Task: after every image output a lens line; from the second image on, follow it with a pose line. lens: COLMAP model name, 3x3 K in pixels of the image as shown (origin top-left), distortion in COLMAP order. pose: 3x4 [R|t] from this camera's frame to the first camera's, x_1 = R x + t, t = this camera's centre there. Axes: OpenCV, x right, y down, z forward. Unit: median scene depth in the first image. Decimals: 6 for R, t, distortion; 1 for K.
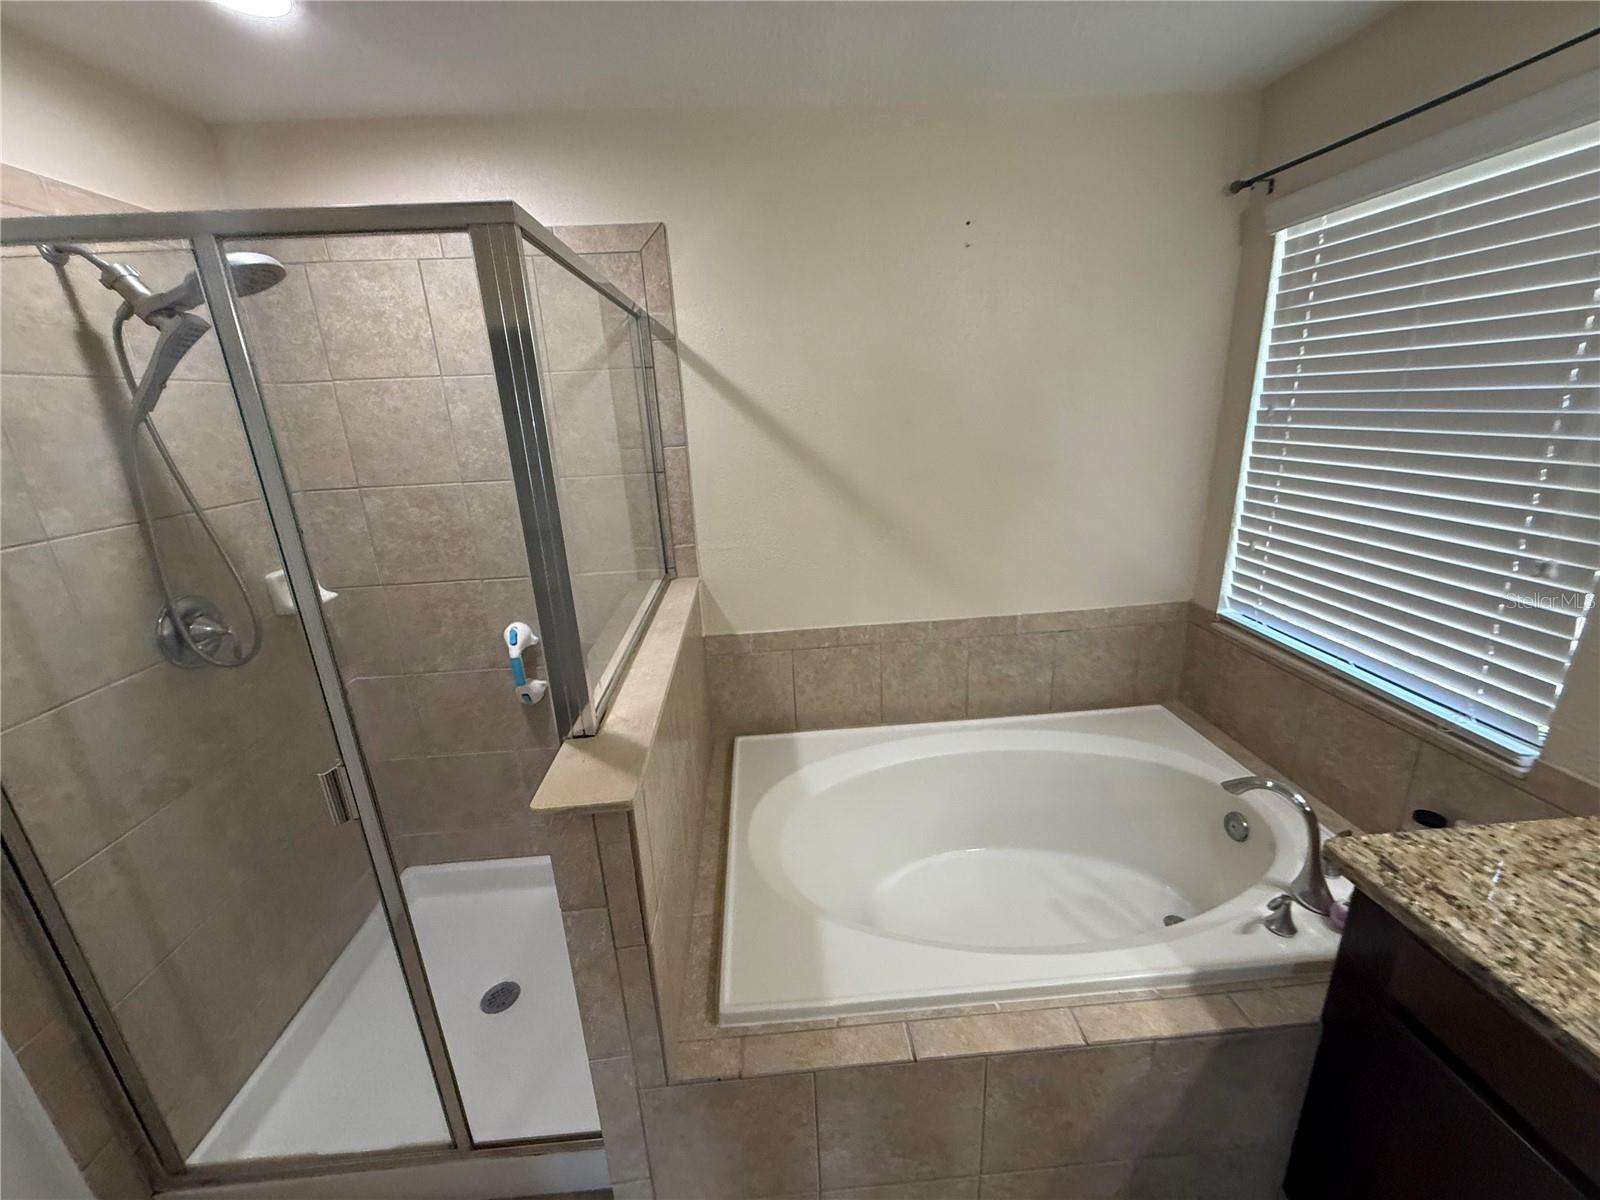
lens RADIAL K [[640.3, 0, 796.0], [0, 640.3, 600.0], [0, 0, 1]] dist [0.000874, 0.000500]
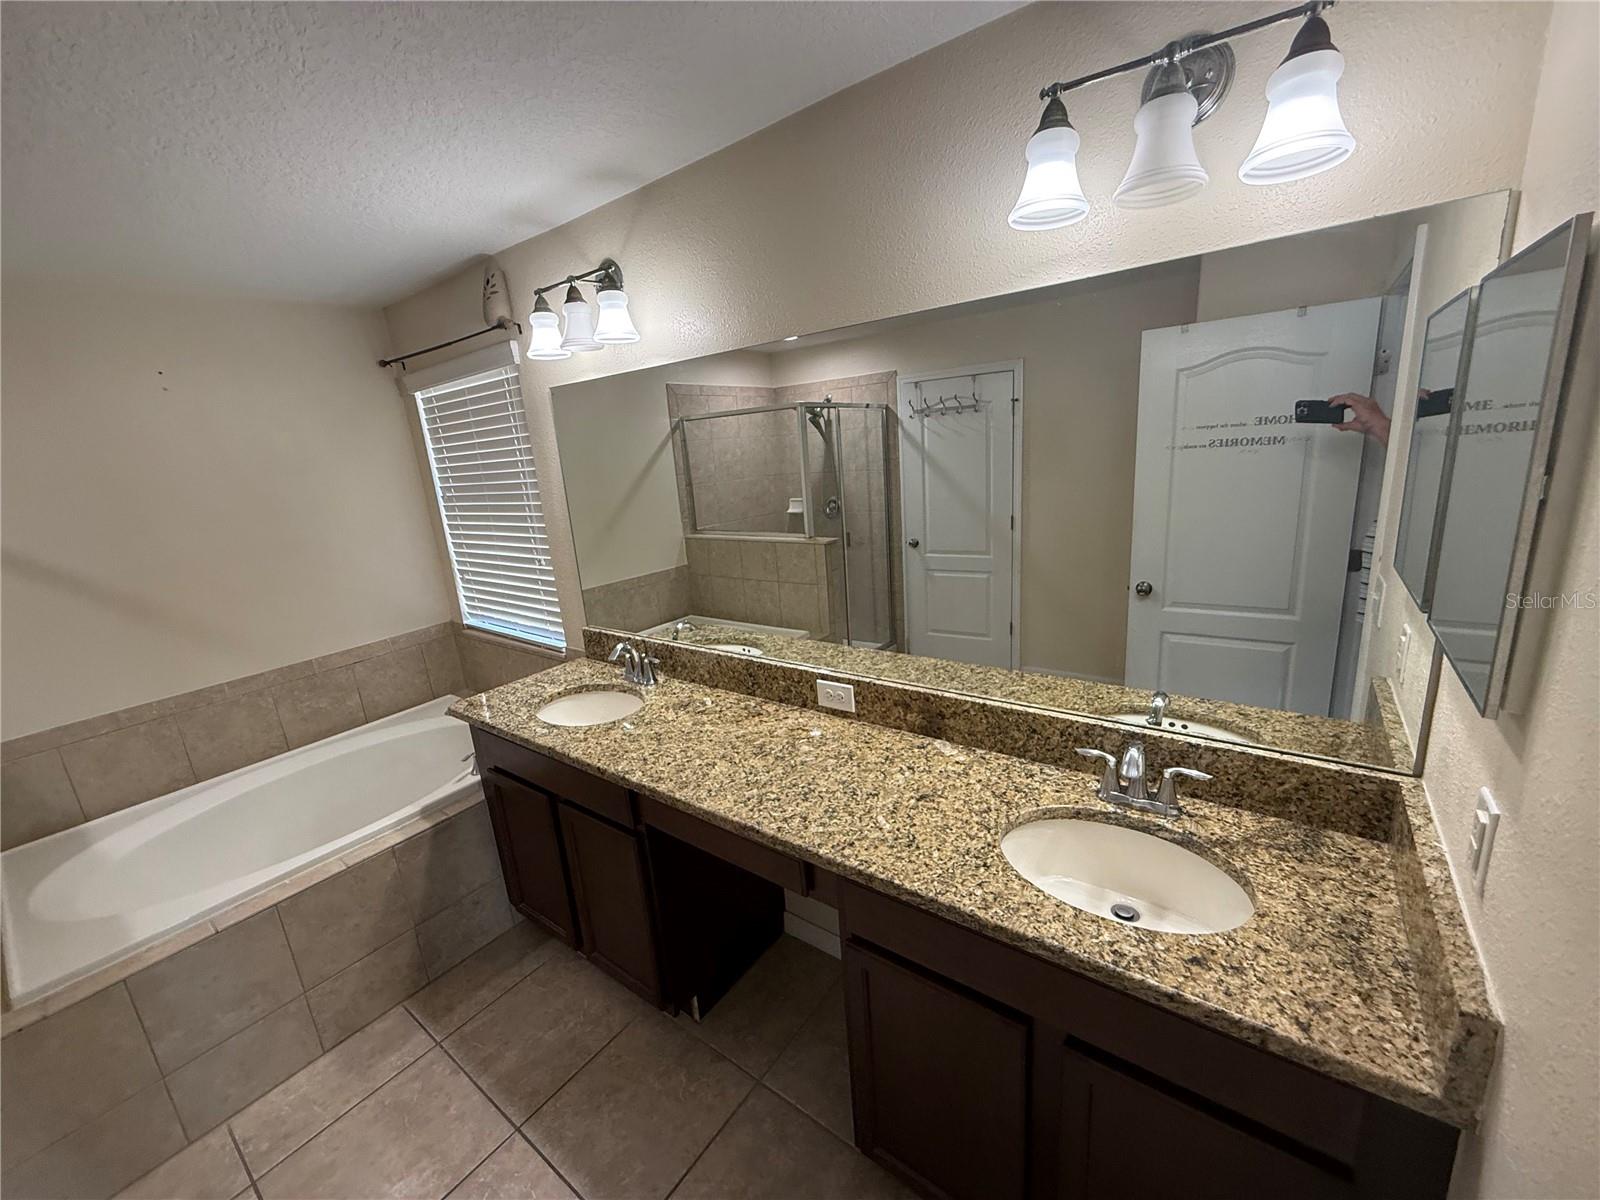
lens RADIAL K [[640.3, 0, 800.8], [0, 640.3, 603.5], [0, 0, 1]] dist [0.000874, 0.000500]
pose [[0.654599, -0.194410, 0.730551, 0.083091], [0.273301, 0.961865, 0.011079, 0.206709], [-0.704845, 0.192408, 0.682768, -0.733522]]
